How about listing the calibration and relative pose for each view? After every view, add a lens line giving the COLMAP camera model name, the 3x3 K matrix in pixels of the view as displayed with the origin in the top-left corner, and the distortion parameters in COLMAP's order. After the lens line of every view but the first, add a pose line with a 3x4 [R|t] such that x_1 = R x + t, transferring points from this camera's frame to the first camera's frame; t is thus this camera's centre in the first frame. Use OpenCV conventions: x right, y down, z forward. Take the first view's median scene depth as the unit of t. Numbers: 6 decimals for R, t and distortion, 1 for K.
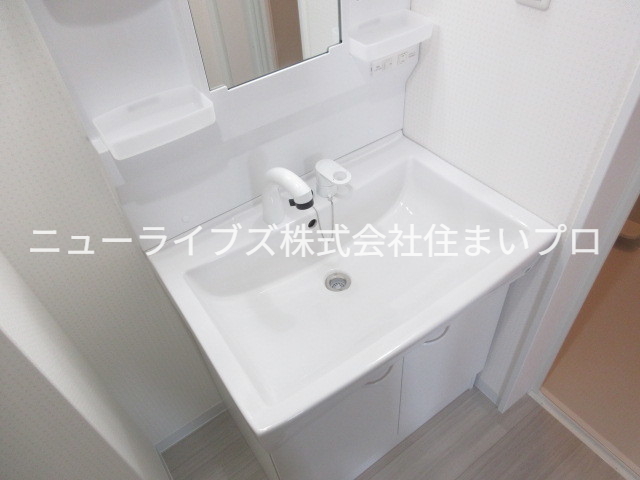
lens RADIAL K [[475.2, 0, 320.0], [0, 475.2, 240.0], [0, 0, 1]] dist [0.006003, 0.001230]
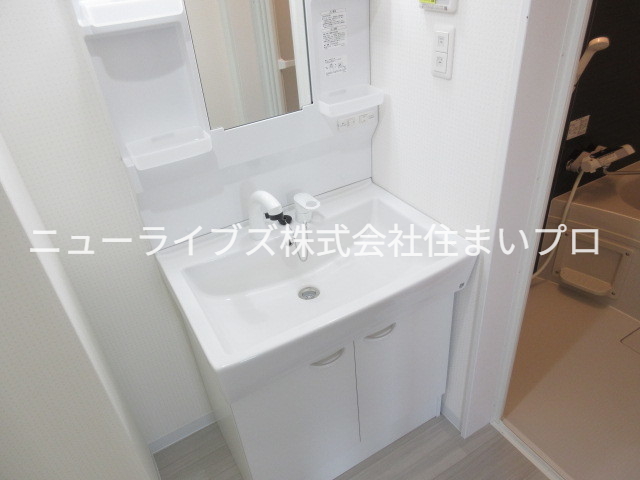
lens RADIAL K [[475.2, 0, 320.0], [0, 475.2, 240.0], [0, 0, 1]] dist [0.006003, 0.001230]
pose [[0.996539, 0.042309, -0.071555, 0.165178], [-0.054851, 0.981472, -0.183585, 0.198663], [0.062462, 0.186874, 0.980396, -0.235343]]
